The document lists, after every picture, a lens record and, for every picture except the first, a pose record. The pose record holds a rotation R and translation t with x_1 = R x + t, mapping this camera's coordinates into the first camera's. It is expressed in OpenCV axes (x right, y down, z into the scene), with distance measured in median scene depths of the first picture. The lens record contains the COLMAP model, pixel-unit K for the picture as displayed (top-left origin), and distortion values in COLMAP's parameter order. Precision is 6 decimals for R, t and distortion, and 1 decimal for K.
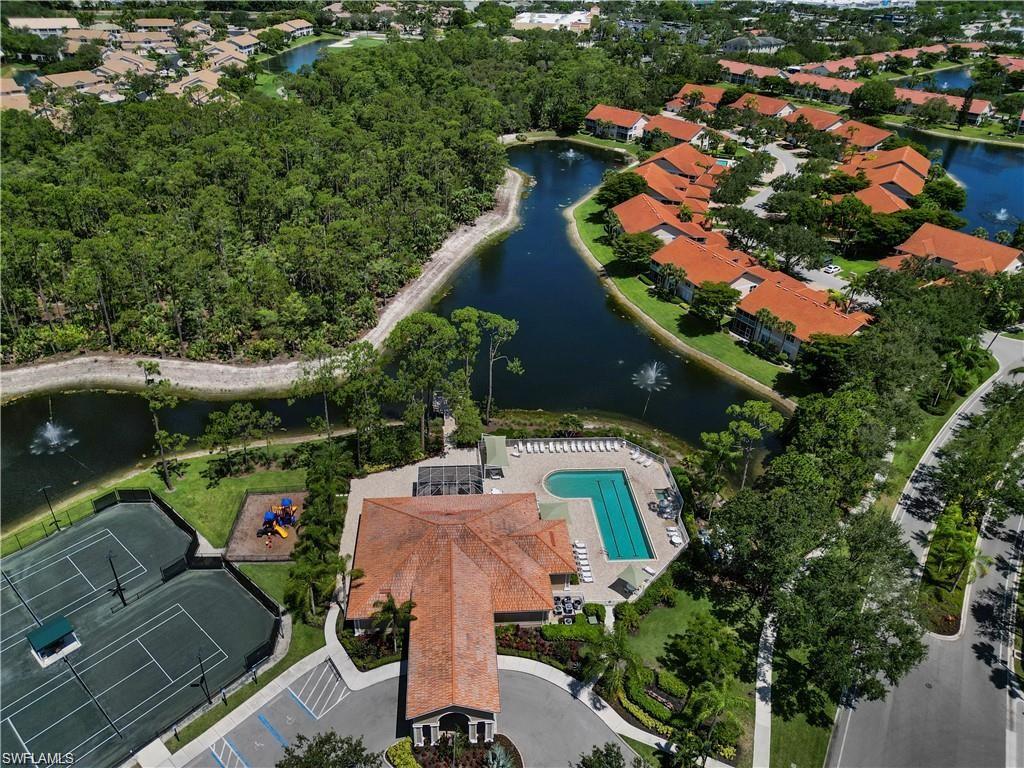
lens RADIAL K [[711.8, 0, 509.8], [0, 711.8, 384.1], [0, 0, 1]] dist [0.052157, -0.050358]
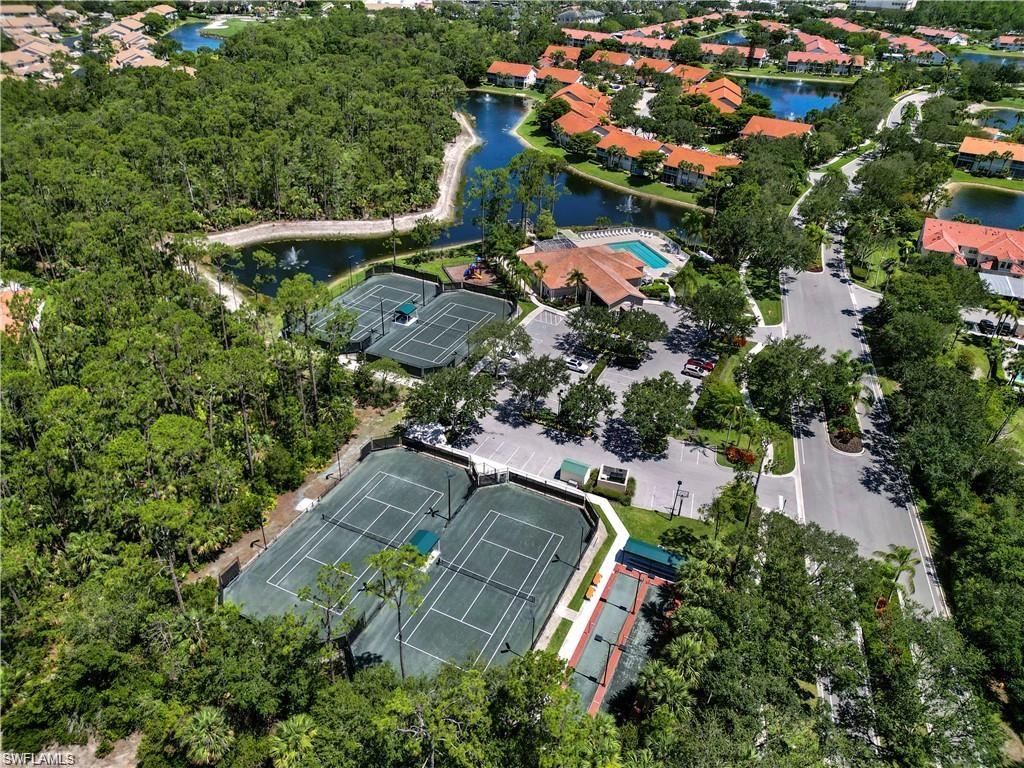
lens RADIAL K [[711.8, 0, 510.4], [0, 711.8, 382.8], [0, 0, 1]] dist [0.052157, -0.050358]
pose [[0.962991, -0.143895, 0.227908, -0.243683], [0.141274, 0.989578, 0.027858, 0.153753], [-0.229542, 0.005370, 0.973284, -0.257080]]
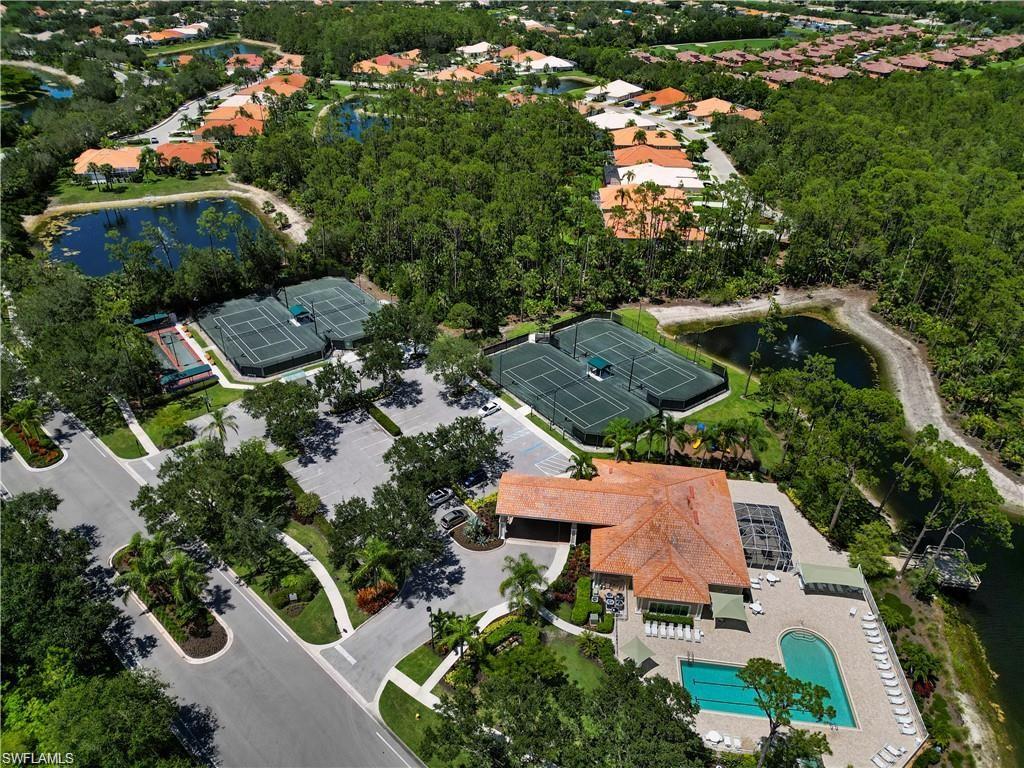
lens RADIAL K [[711.8, 0, 510.9], [0, 711.8, 381.7], [0, 0, 1]] dist [0.052157, -0.050358]
pose [[-0.186744, 0.495916, -0.848053, 0.271503], [-0.539053, 0.669956, 0.510471, -0.119825], [0.821309, 0.552473, 0.142215, 0.170726]]
